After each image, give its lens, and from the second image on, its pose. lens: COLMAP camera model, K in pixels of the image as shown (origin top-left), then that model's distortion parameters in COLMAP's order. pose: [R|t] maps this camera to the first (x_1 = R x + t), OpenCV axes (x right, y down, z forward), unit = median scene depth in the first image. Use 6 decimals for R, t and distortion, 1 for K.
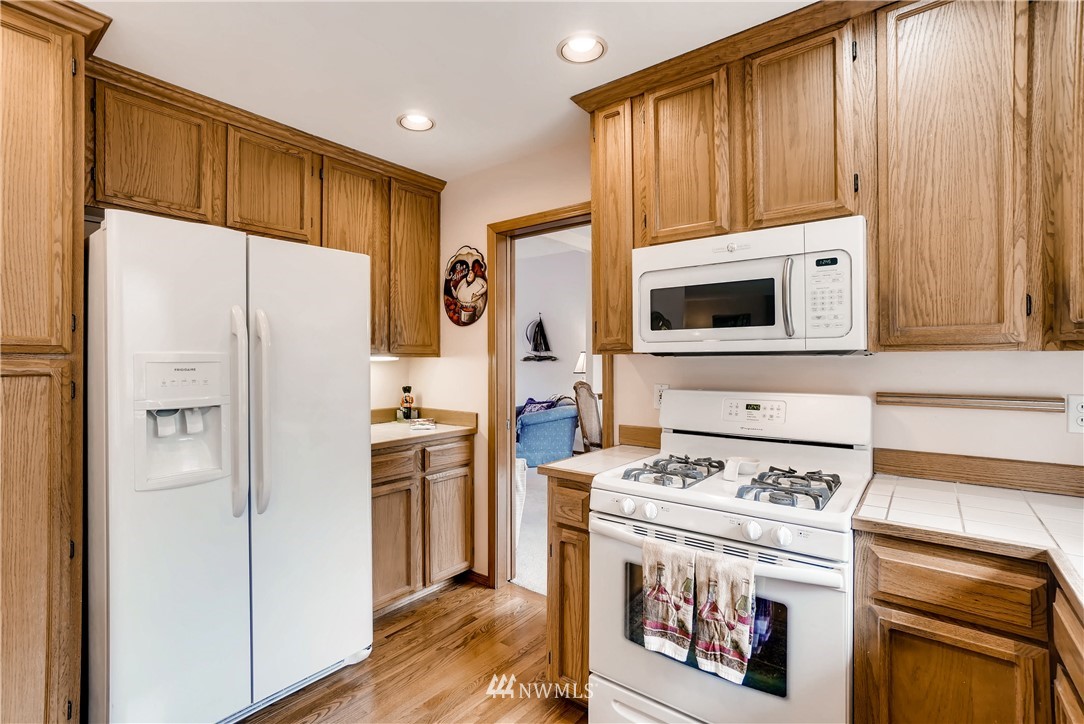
lens RADIAL K [[508.5, 0, 534.0], [0, 508.5, 359.6], [0, 0, 1]] dist [-0.016291, 0.000087]
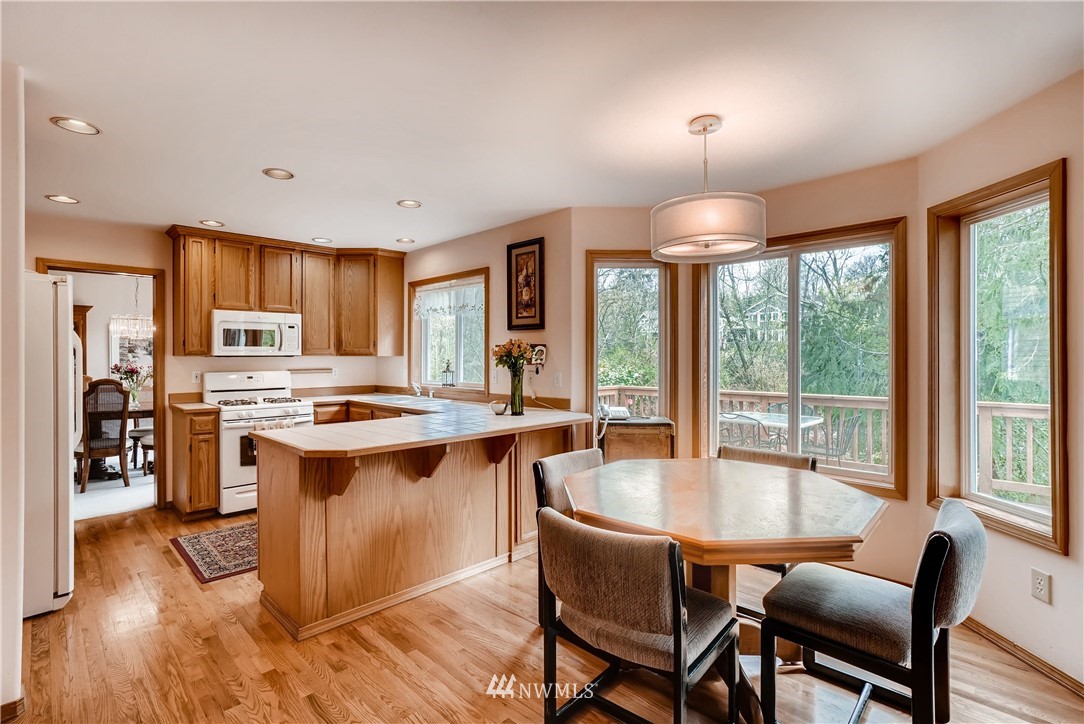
lens RADIAL K [[508.5, 0, 534.0], [0, 508.5, 359.6], [0, 0, 1]] dist [-0.016291, 0.000087]
pose [[0.112329, -0.003950, 0.993663, -2.209077], [0.004809, 0.999983, 0.003432, 0.003743], [-0.993659, 0.004393, 0.112346, -0.789283]]
